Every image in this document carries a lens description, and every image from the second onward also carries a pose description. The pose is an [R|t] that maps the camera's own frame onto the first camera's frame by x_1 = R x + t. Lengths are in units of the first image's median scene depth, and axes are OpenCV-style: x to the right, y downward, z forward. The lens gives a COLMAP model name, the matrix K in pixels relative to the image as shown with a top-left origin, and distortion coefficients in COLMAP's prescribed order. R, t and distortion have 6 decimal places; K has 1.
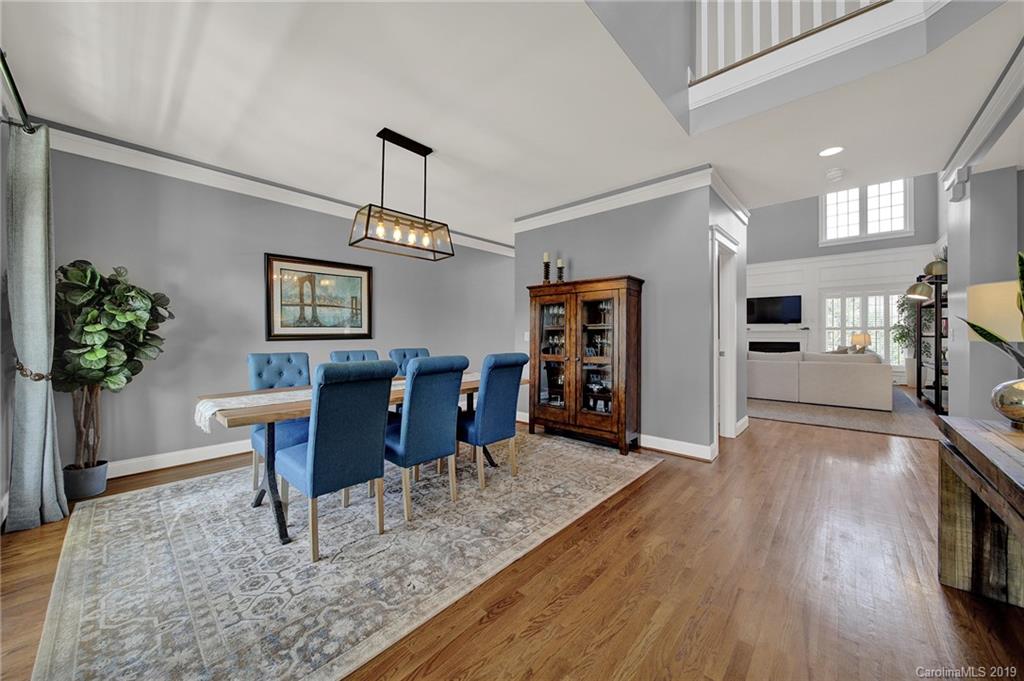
lens RADIAL K [[362.1, 0, 515.7], [0, 362.1, 341.7], [0, 0, 1]] dist [-0.009020, 0.000112]
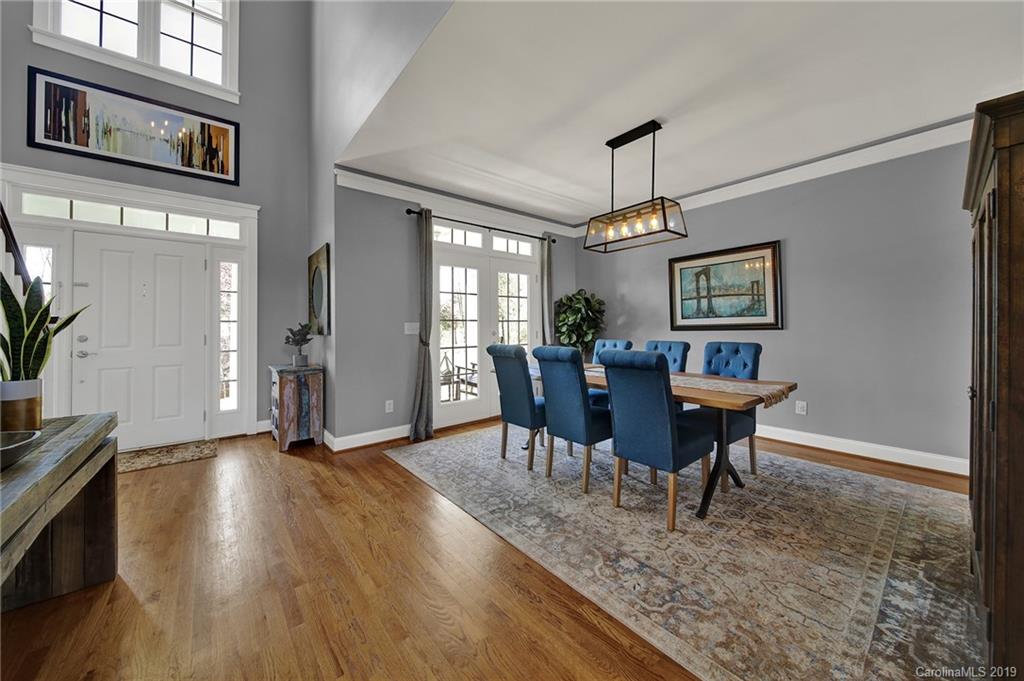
lens RADIAL K [[362.1, 0, 515.5], [0, 362.1, 329.2], [0, 0, 1]] dist [-0.009020, 0.000112]
pose [[-0.134684, 0.006480, -0.990867, 0.724761], [-0.007323, 0.999945, 0.007534, -0.016513], [0.990861, 0.008271, -0.134629, 0.804483]]
